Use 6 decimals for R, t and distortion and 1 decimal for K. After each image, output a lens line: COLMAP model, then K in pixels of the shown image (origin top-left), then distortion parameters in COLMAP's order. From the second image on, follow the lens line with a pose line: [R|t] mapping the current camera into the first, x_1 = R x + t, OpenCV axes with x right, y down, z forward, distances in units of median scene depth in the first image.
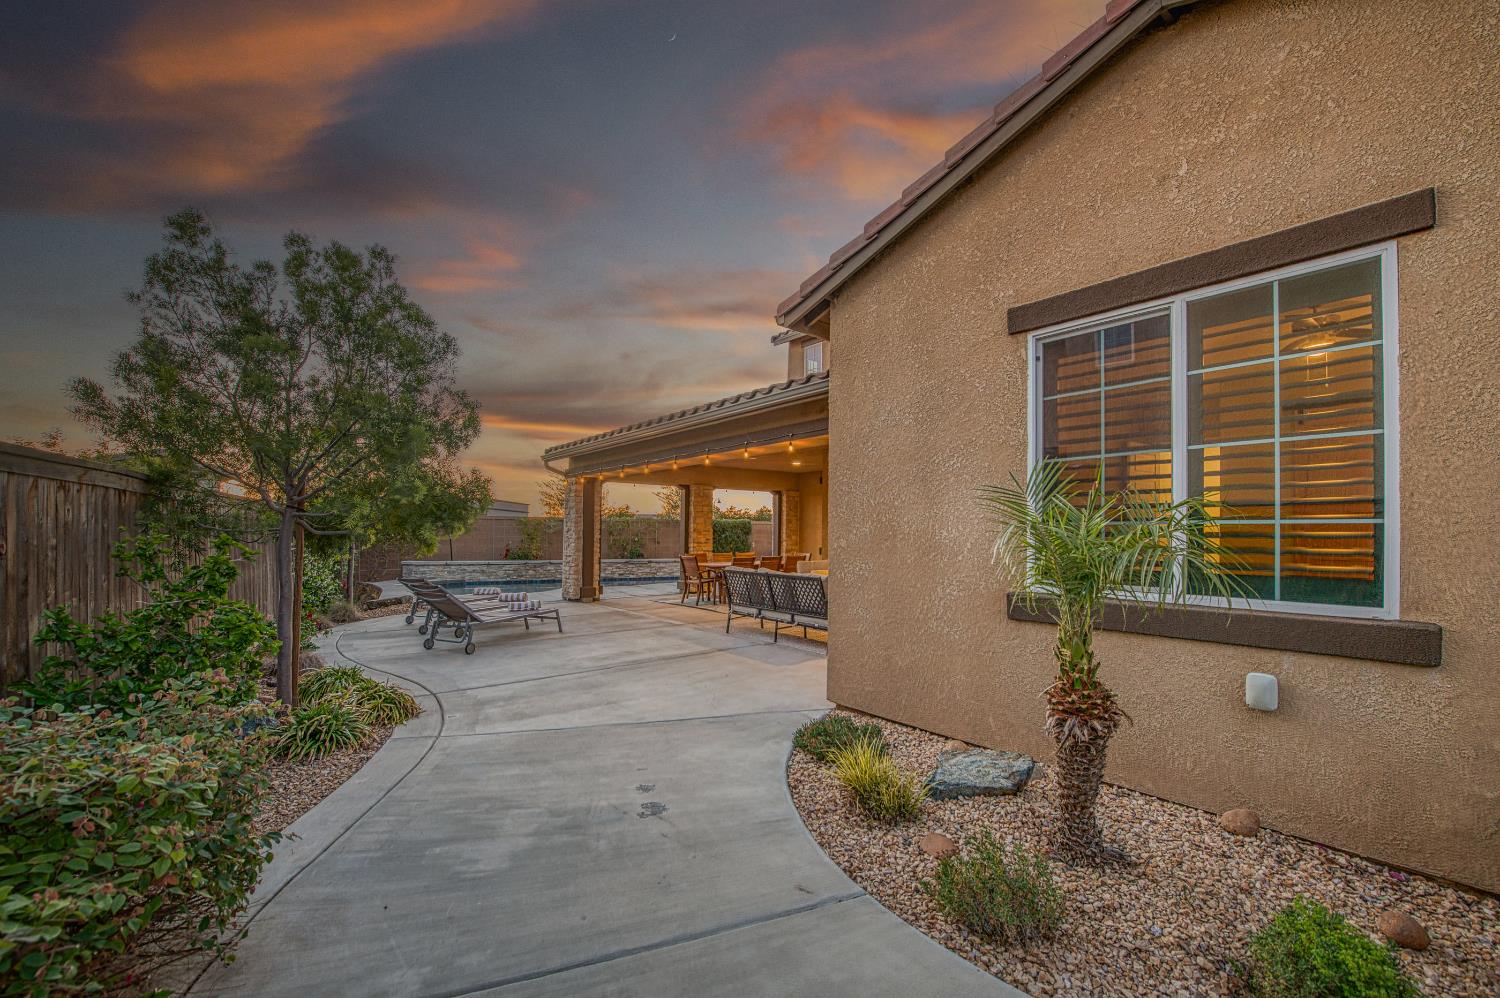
lens RADIAL K [[601.2, 0, 751.9], [0, 601.2, 521.3], [0, 0, 1]] dist [0.000176, 0.000014]
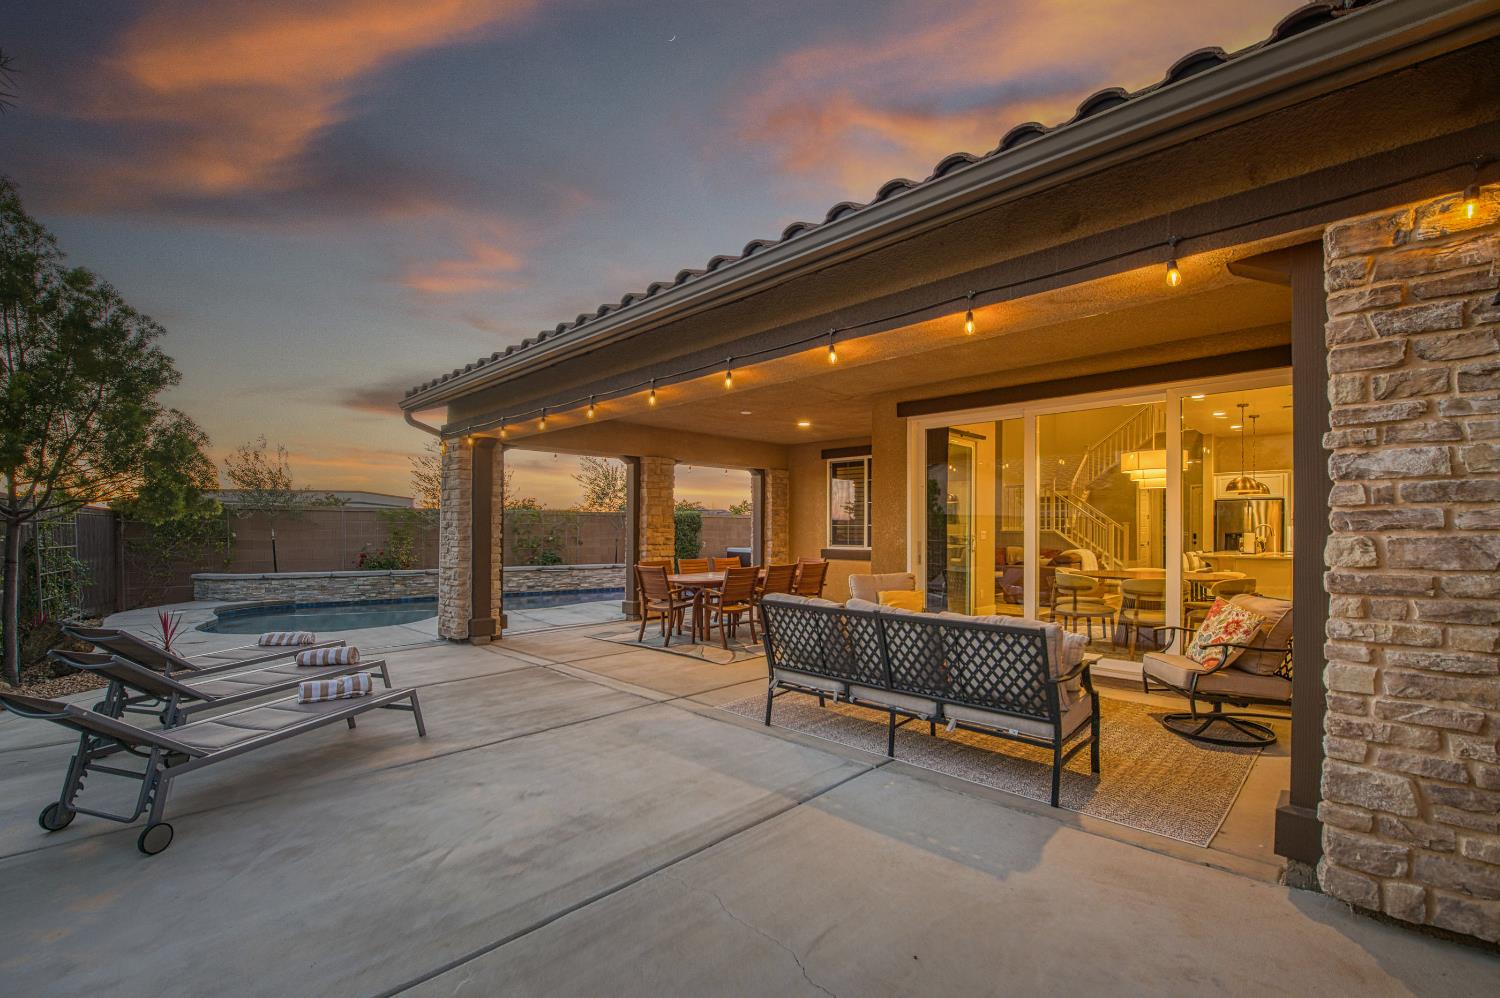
lens RADIAL K [[653.0, 0, 747.6], [0, 653.0, 529.5], [0, 0, 1]] dist [0.000181, -0.000004]
pose [[0.993133, -0.005428, 0.116867, -0.071374], [0.003206, 0.999811, 0.019192, 0.006128], [-0.116949, -0.018686, 0.992962, 0.271163]]
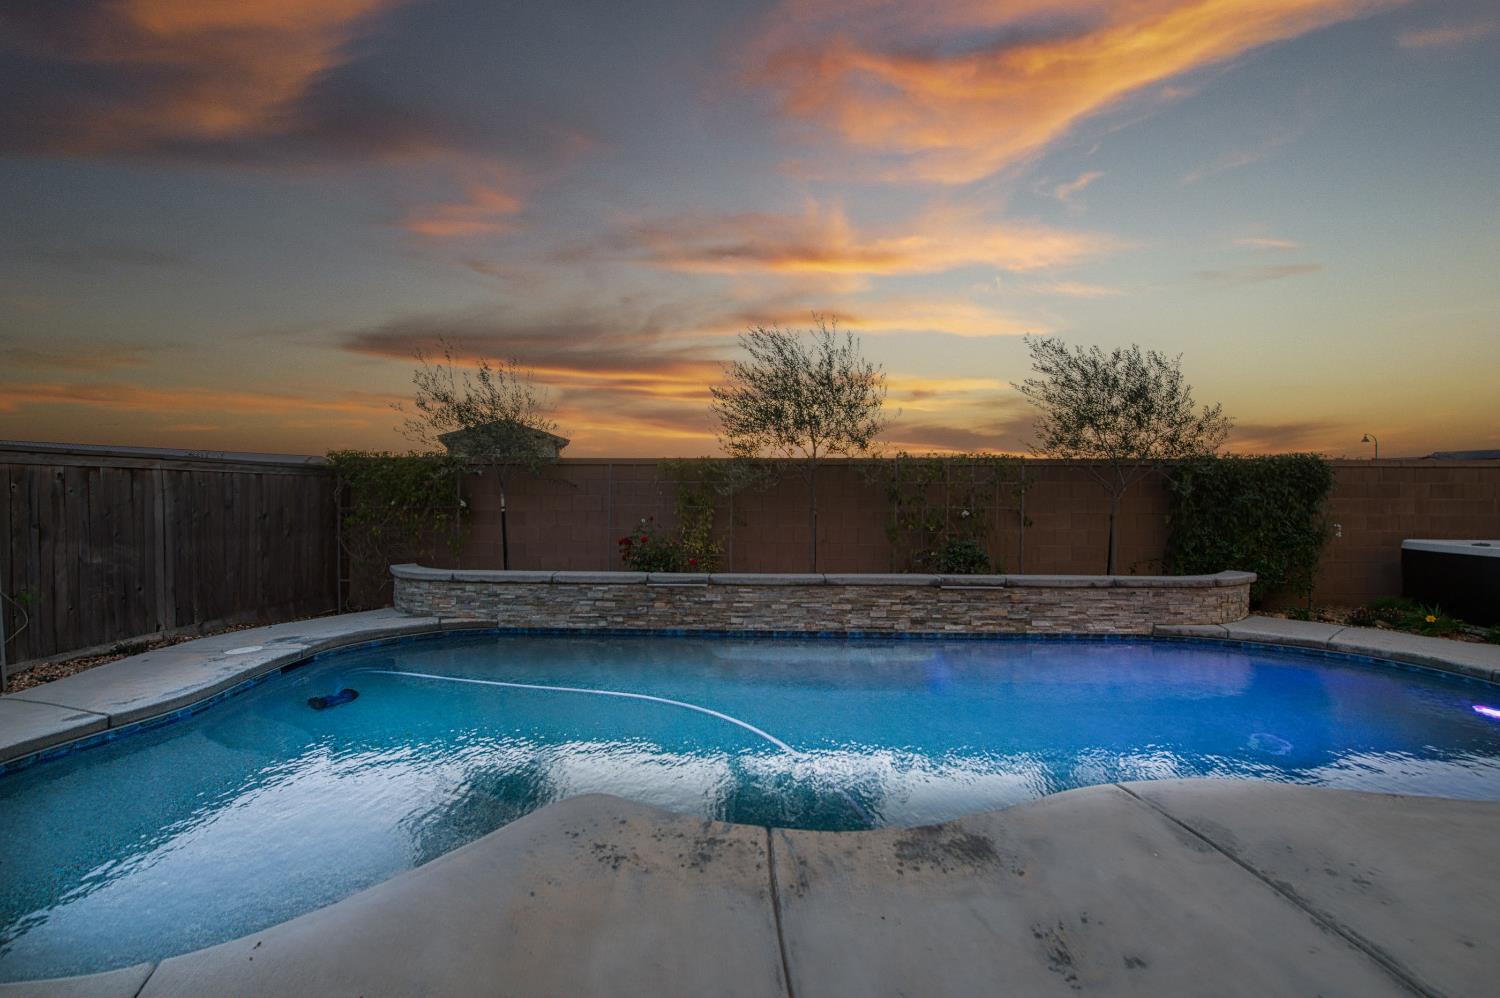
lens RADIAL K [[608.1, 0, 750.0], [0, 608.1, 499.0], [0, 0, 1]] dist [-0.016674, -0.000097]
pose [[0.861864, -0.004732, -0.507117, -0.184181], [0.014114, 0.999793, 0.014659, 0.020652], [0.506943, -0.019792, 0.861752, 0.963461]]
